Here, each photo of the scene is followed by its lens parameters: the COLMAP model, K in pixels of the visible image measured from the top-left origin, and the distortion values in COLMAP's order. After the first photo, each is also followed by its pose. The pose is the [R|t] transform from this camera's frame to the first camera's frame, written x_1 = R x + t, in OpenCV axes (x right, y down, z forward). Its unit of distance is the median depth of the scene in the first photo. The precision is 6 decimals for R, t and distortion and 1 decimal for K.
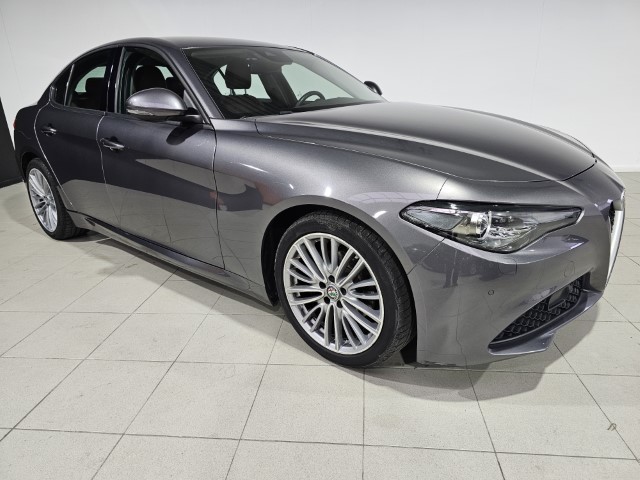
lens RADIAL K [[436.8, 0, 318.4], [0, 436.8, 241.4], [0, 0, 1]] dist [-0.000996, -0.018162]
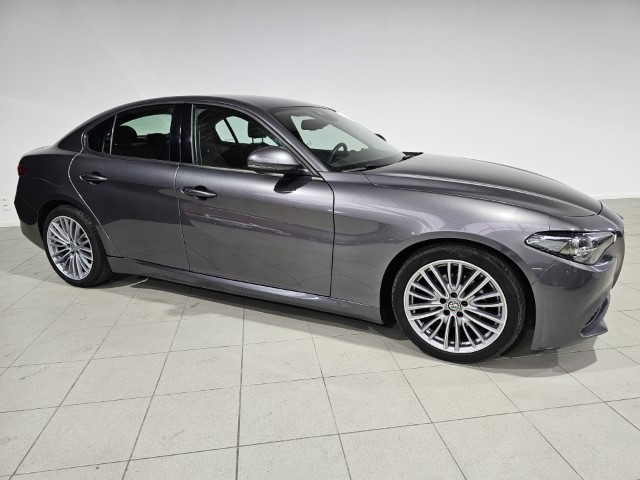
lens RADIAL K [[436.8, 0, 320.8], [0, 436.8, 240.5], [0, 0, 1]] dist [-0.000996, -0.018162]
pose [[0.969347, -0.048594, 0.240842, -0.617426], [0.066765, 0.995458, -0.067865, -0.013110], [-0.236450, 0.081865, 0.968189, -0.167746]]
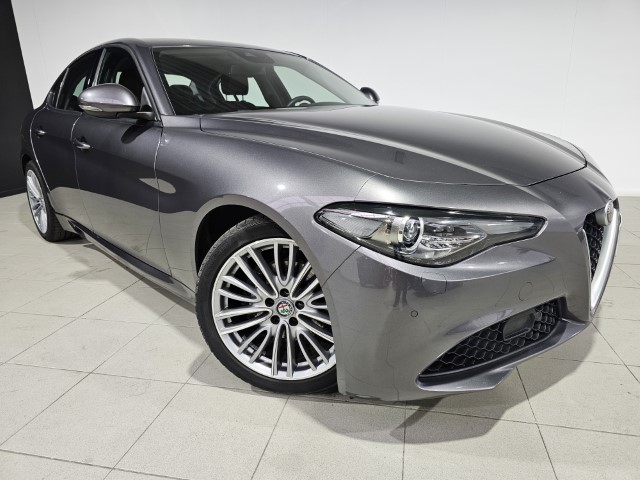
lens RADIAL K [[436.8, 0, 318.9], [0, 436.8, 240.3], [0, 0, 1]] dist [-0.000996, -0.018162]
pose [[0.995327, 0.037509, -0.088981, 0.211031], [-0.041100, 0.998399, -0.038872, 0.012717], [0.087381, 0.042347, 0.995275, 0.114736]]
